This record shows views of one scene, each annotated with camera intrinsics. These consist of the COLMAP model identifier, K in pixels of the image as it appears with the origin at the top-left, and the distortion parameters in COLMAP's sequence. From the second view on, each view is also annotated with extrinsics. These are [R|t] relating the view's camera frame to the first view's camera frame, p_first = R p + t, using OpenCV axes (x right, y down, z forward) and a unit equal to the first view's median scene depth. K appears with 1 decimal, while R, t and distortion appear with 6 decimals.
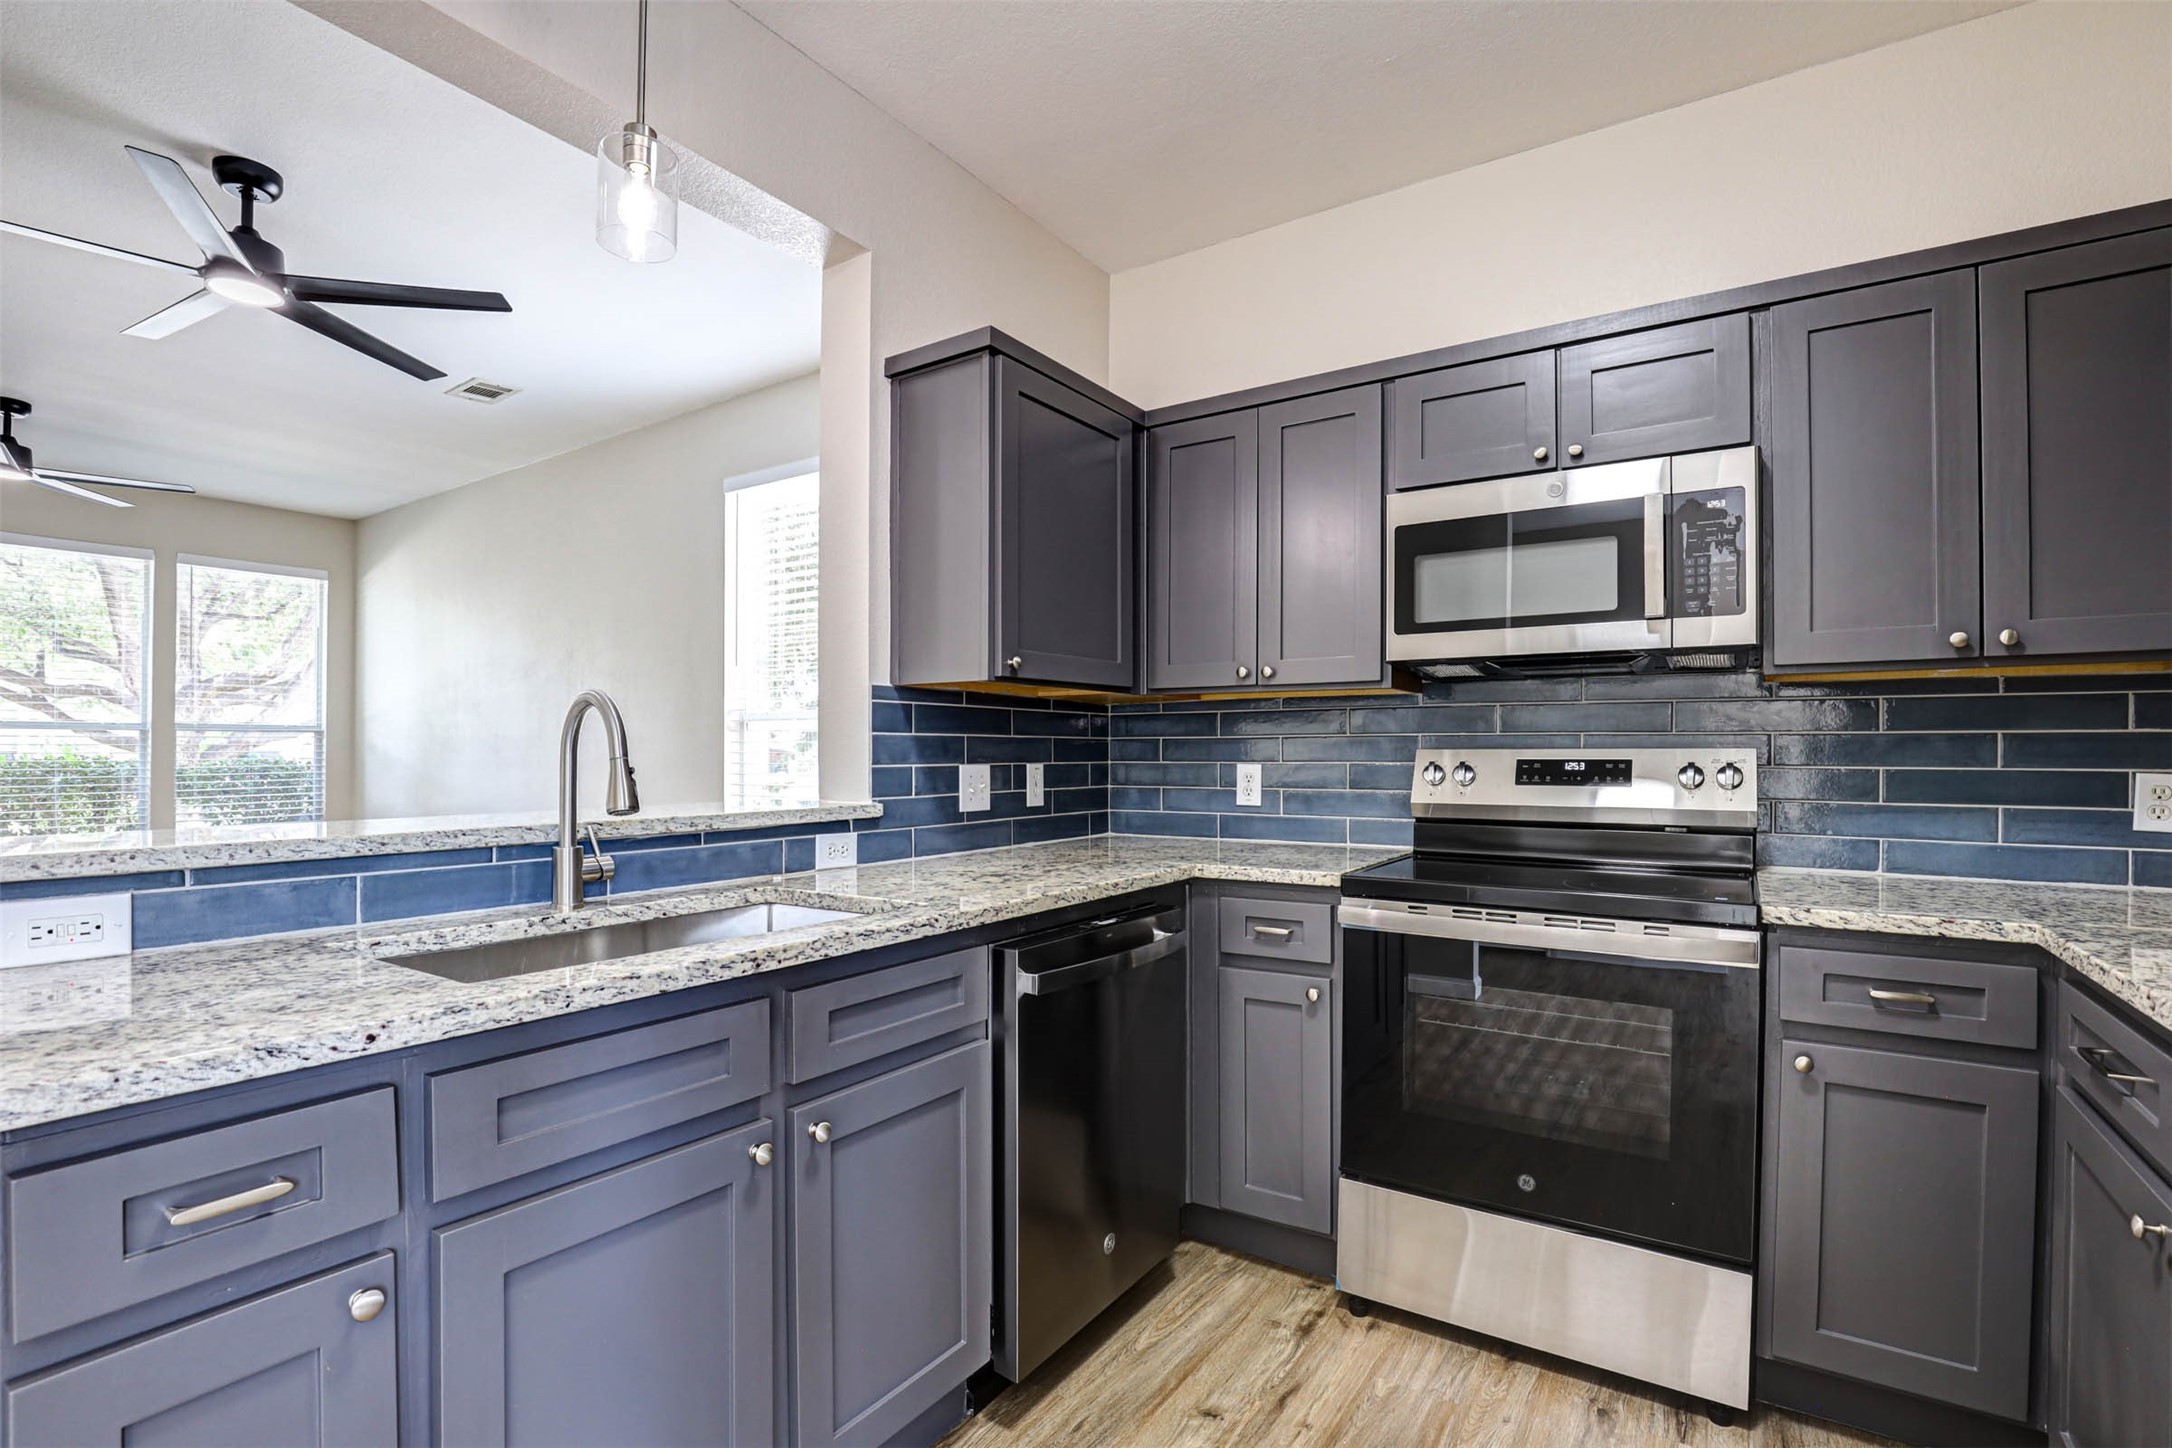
lens RADIAL K [[1002.6, 0, 1096.0], [0, 1002.6, 777.4], [0, 0, 1]] dist [-0.034584, -0.000048]
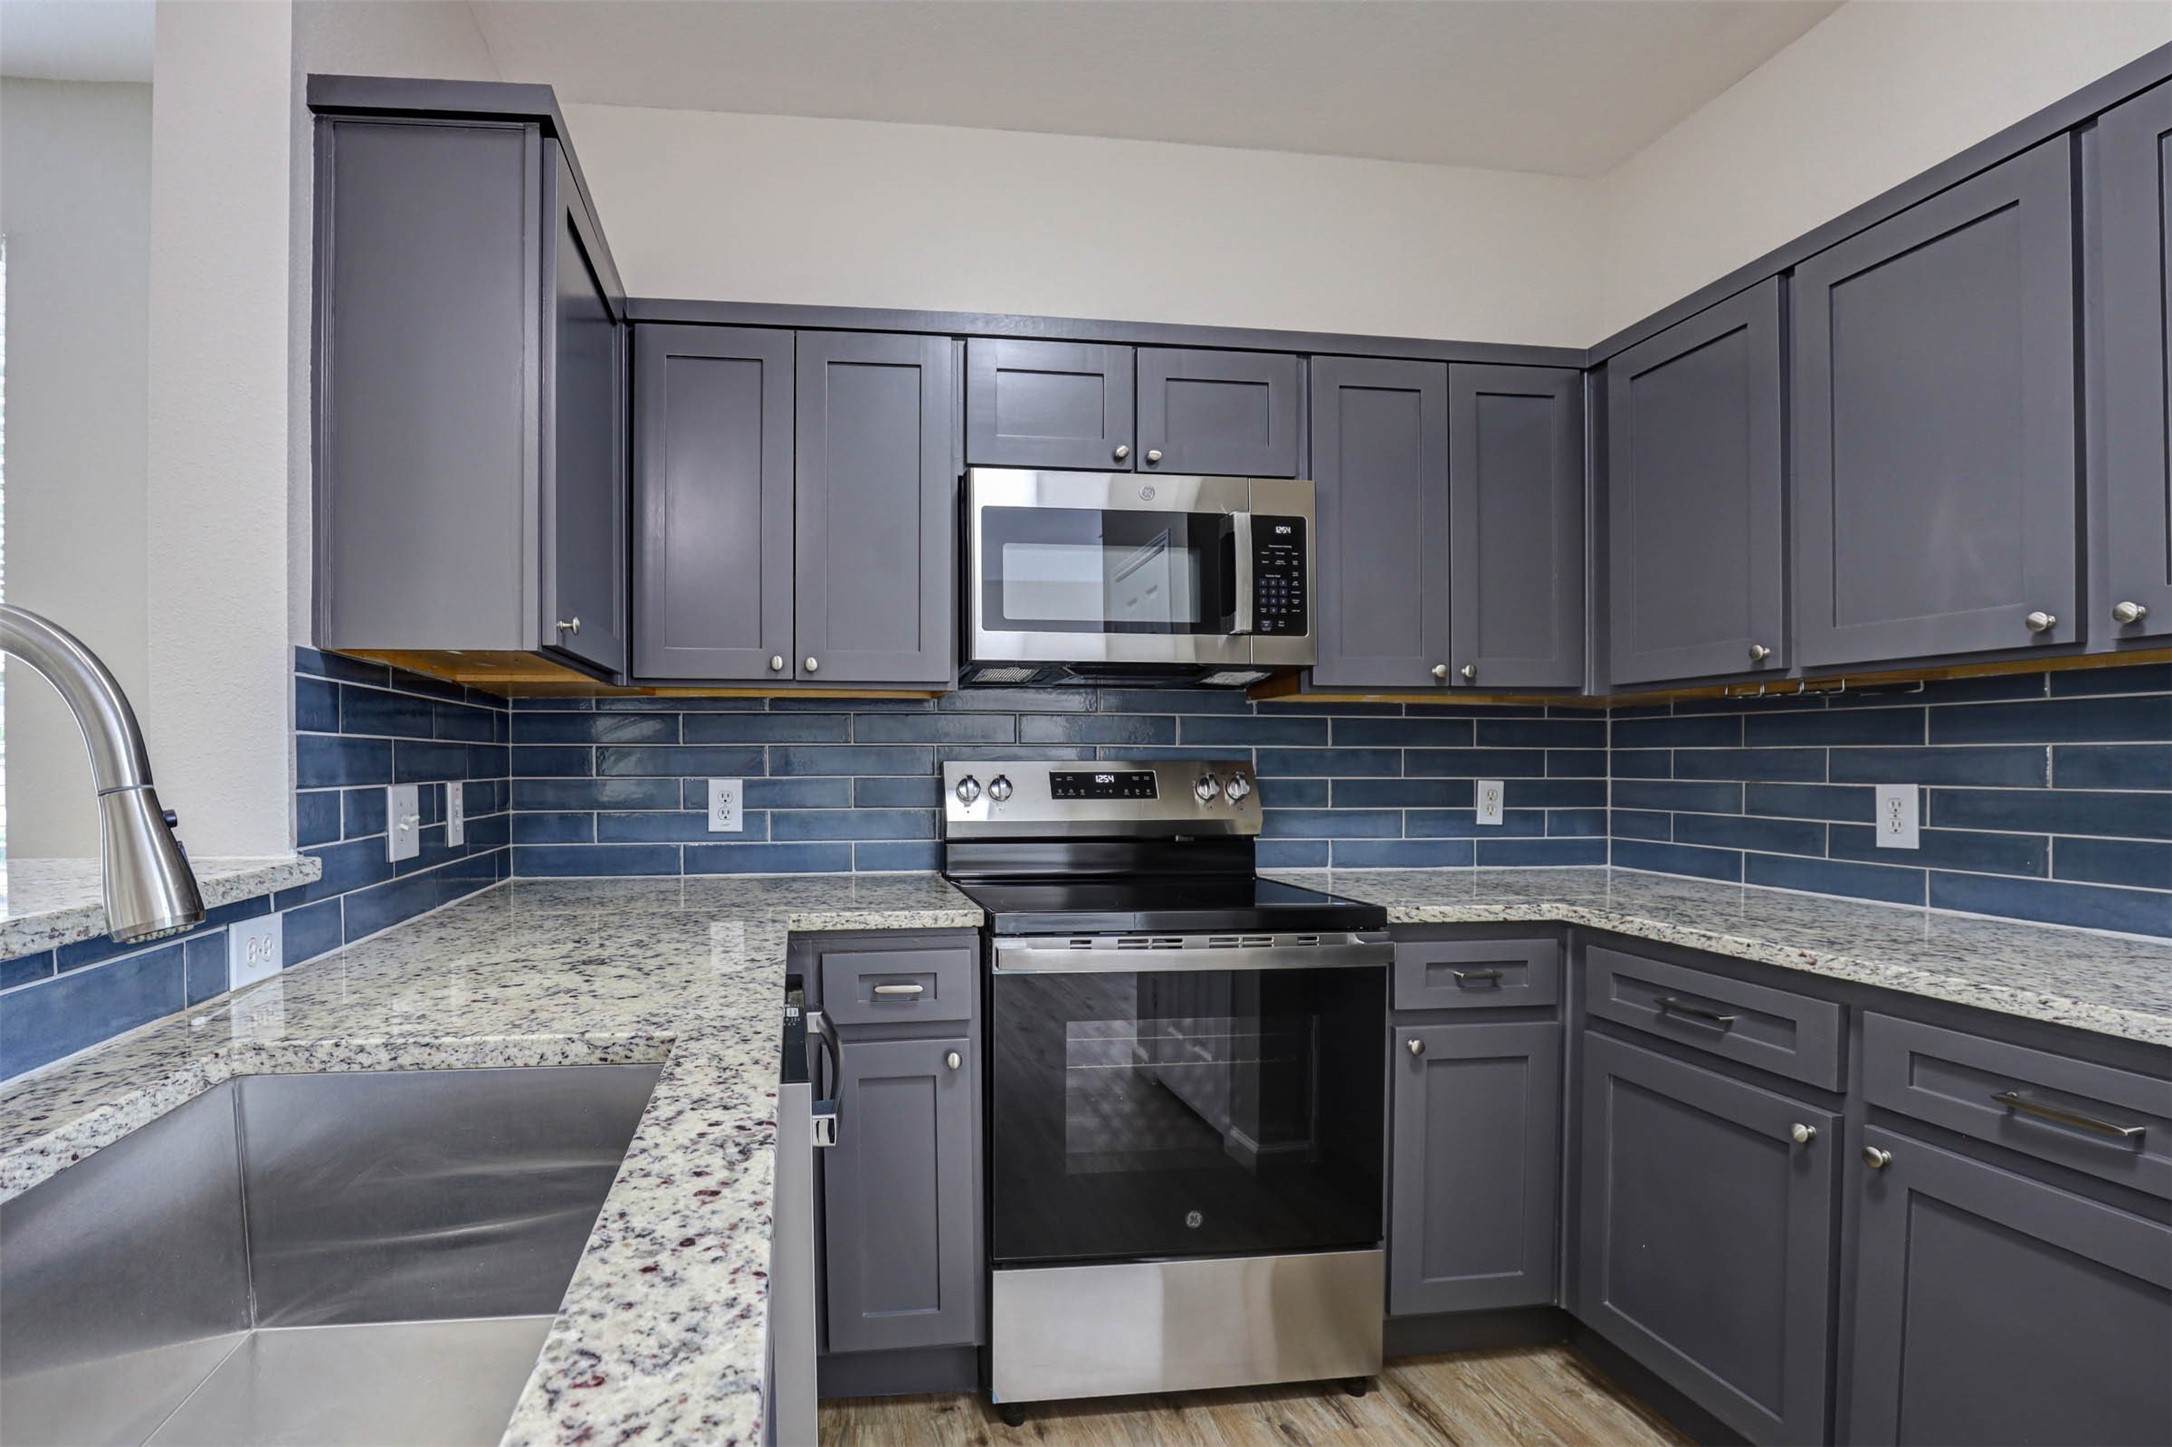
lens RADIAL K [[1106.9, 0, 1026.5], [0, 1106.9, 795.6], [0, 0, 1]] dist [-0.021975, -0.010968]
pose [[0.745341, -0.019098, 0.666410, -0.330863], [0.013583, 0.999817, 0.013460, -0.011602], [-0.666545, -0.000981, 0.745464, 0.273638]]
